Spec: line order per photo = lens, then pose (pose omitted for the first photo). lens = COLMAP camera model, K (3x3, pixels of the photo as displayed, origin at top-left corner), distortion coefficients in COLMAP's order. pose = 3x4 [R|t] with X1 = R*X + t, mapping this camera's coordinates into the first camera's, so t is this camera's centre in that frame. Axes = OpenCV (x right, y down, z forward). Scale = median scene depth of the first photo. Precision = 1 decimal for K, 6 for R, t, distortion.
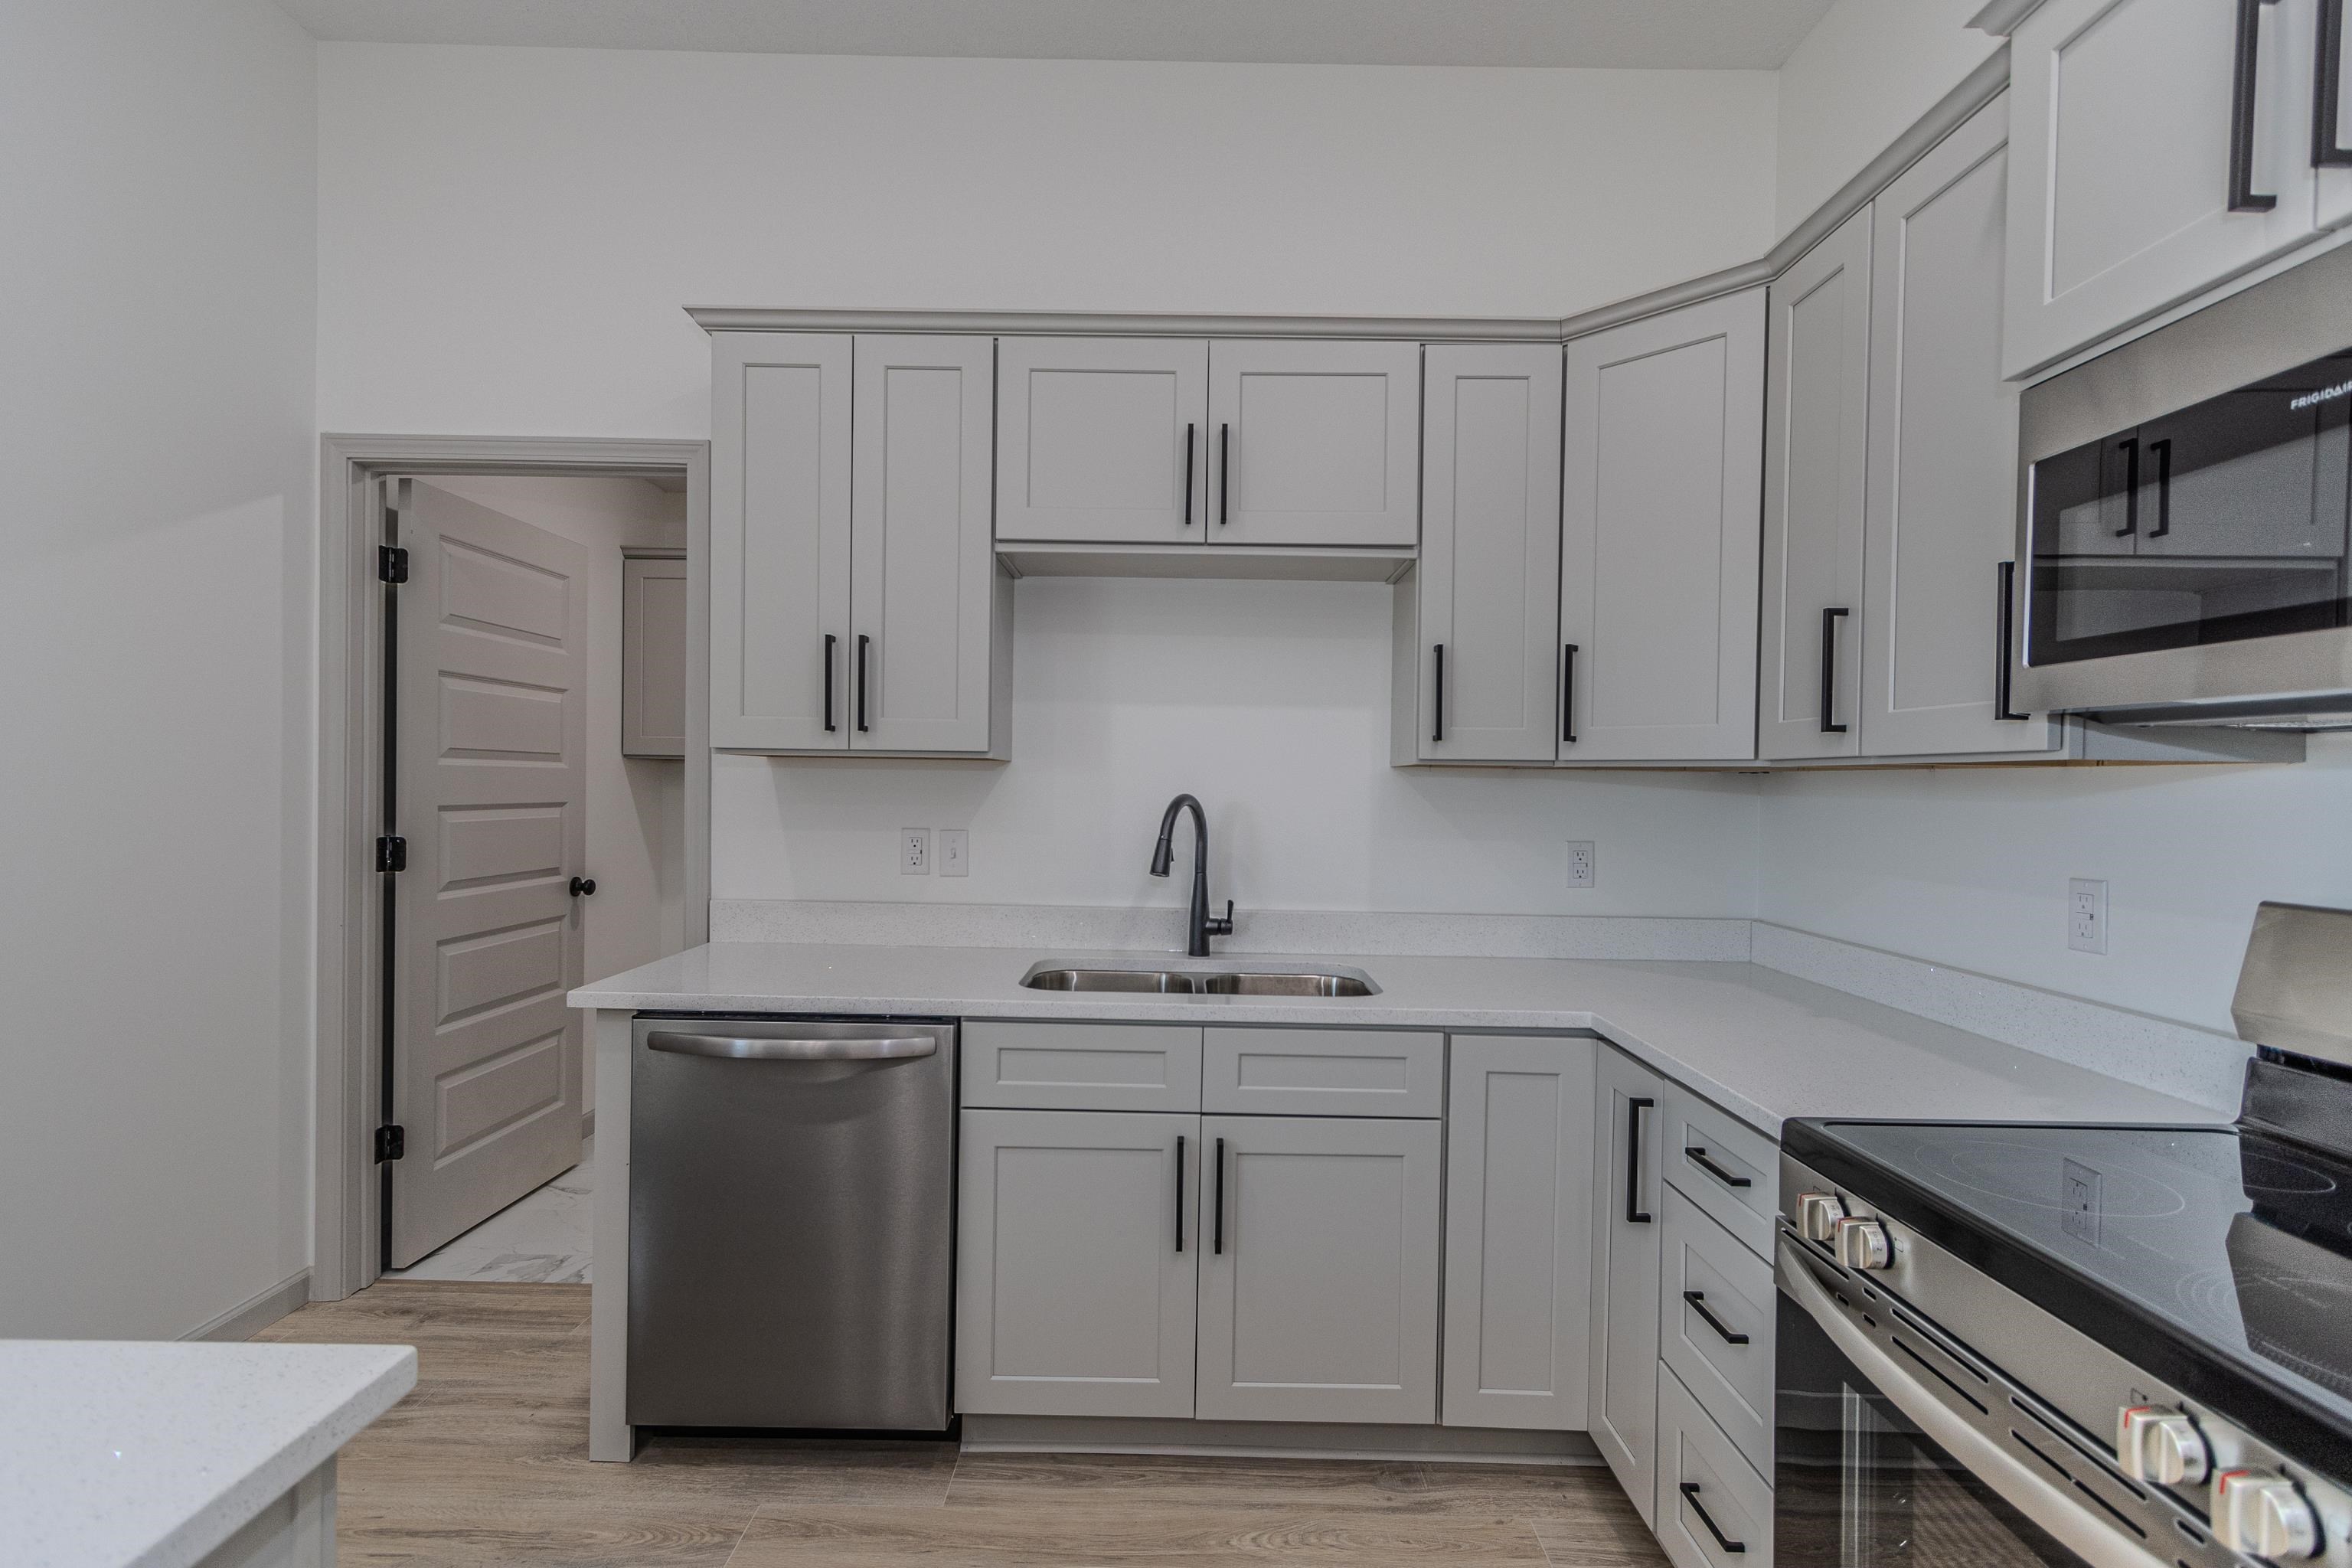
lens RADIAL K [[1061.4, 0, 1176.0], [0, 1061.4, 793.2], [0, 0, 1]] dist [0.001765, -0.000356]
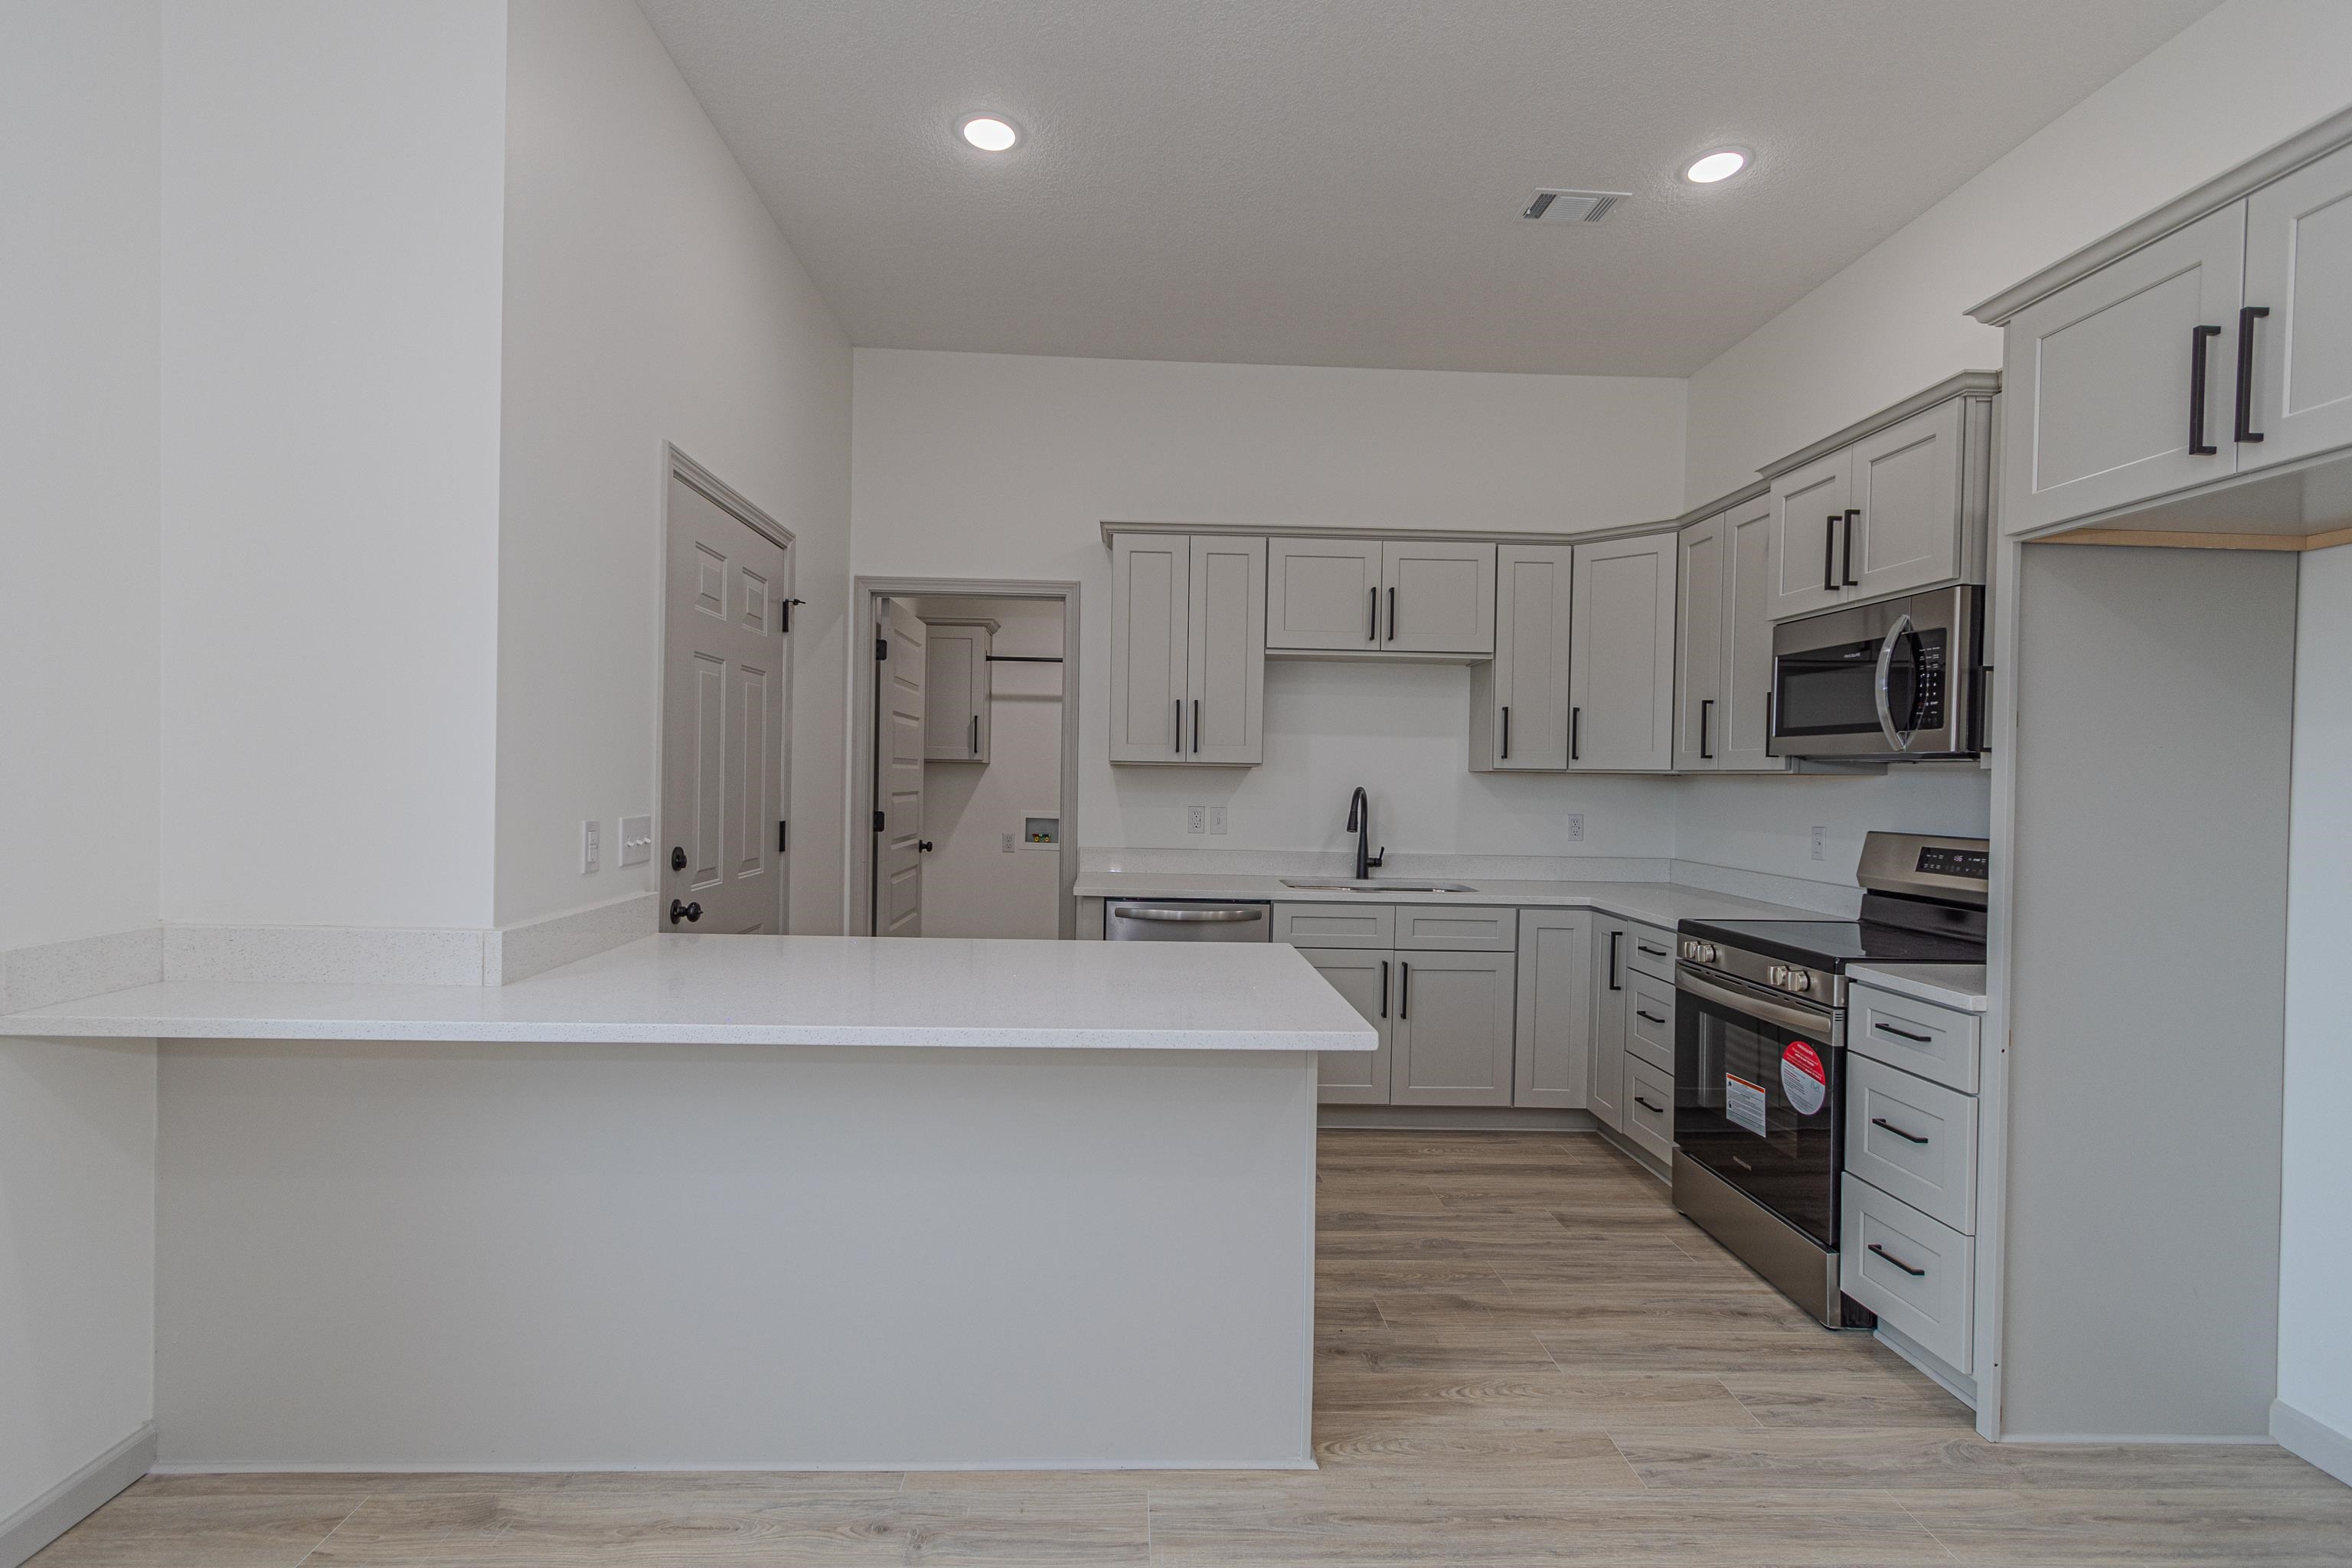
lens RADIAL K [[1070.6, 0, 1154.5], [0, 1070.6, 789.0], [0, 0, 1]] dist [-0.001264, -0.001267]
pose [[0.999284, 0.002220, 0.037766, -0.439151], [-0.002374, 0.999989, 0.004019, -0.002181], [-0.037757, -0.004105, 0.999279, -0.853354]]
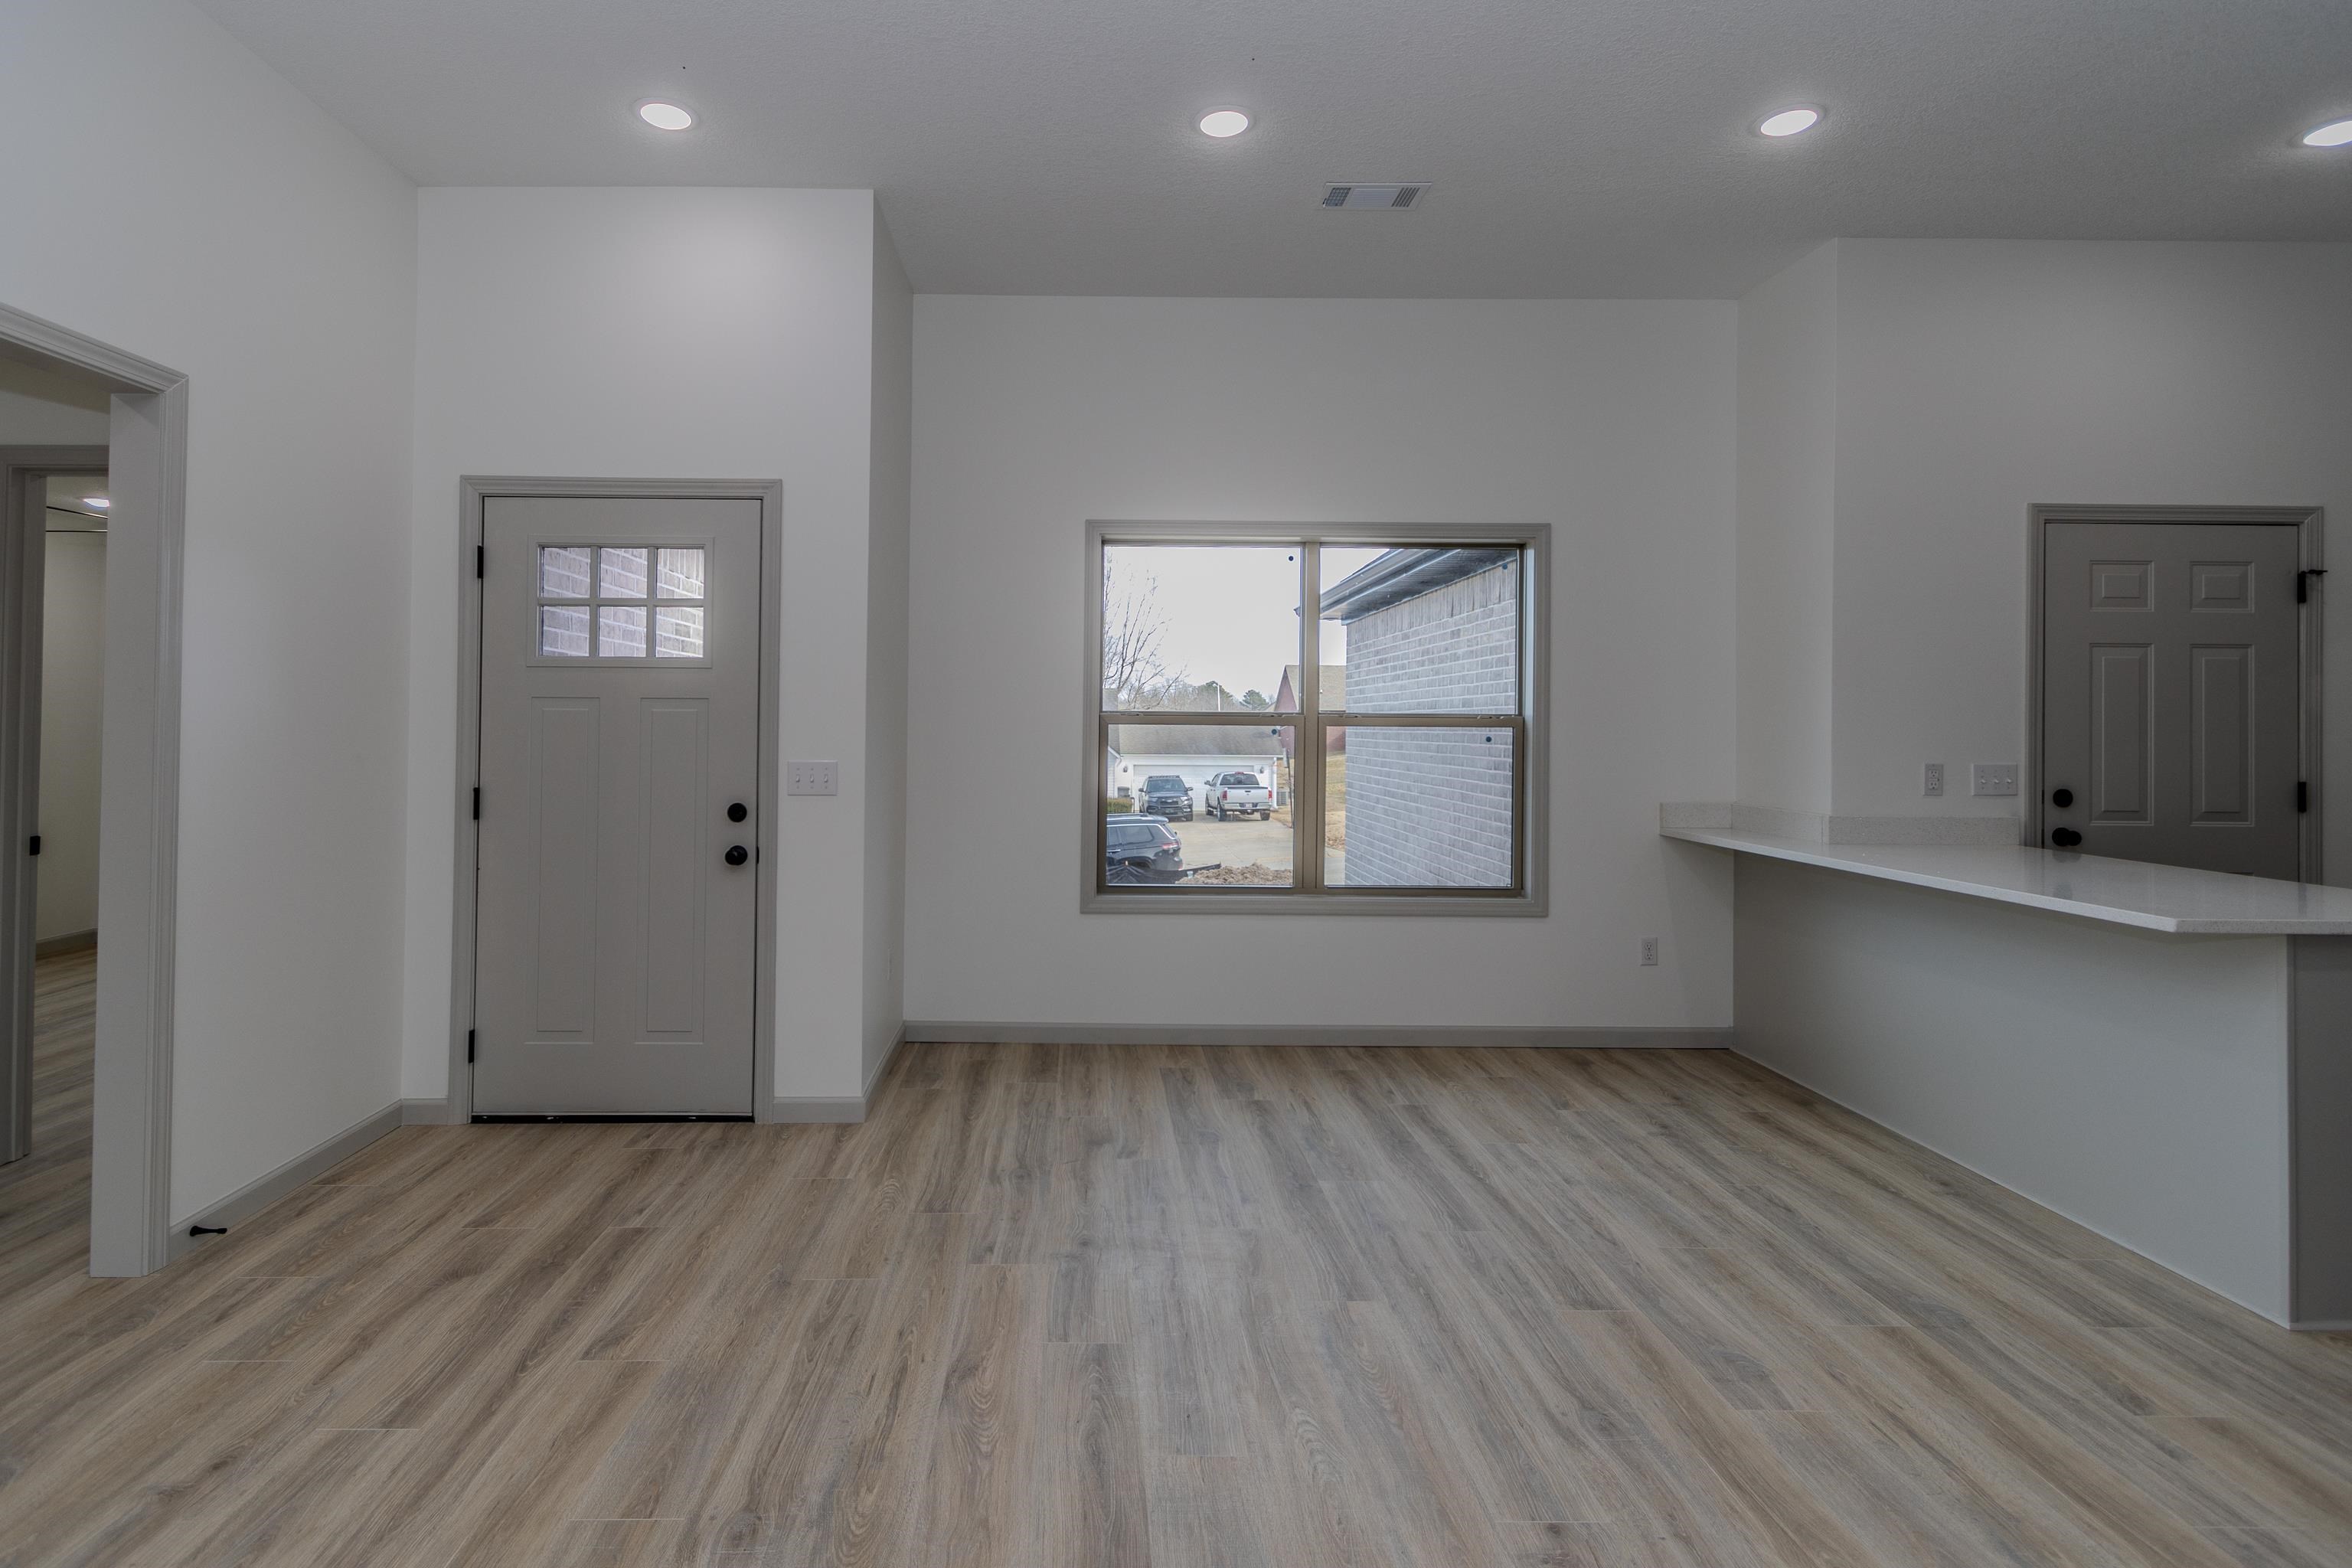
lens RADIAL K [[1151.3, 0, 1084.1], [0, 1151.3, 713.7], [0, 0, 1]] dist [0.019148, -0.005962]
pose [[0.007563, -0.027864, -0.999583, 0.881973], [-0.015934, 0.999481, -0.027981, 0.027610], [0.999844, 0.016139, 0.007115, -1.149122]]
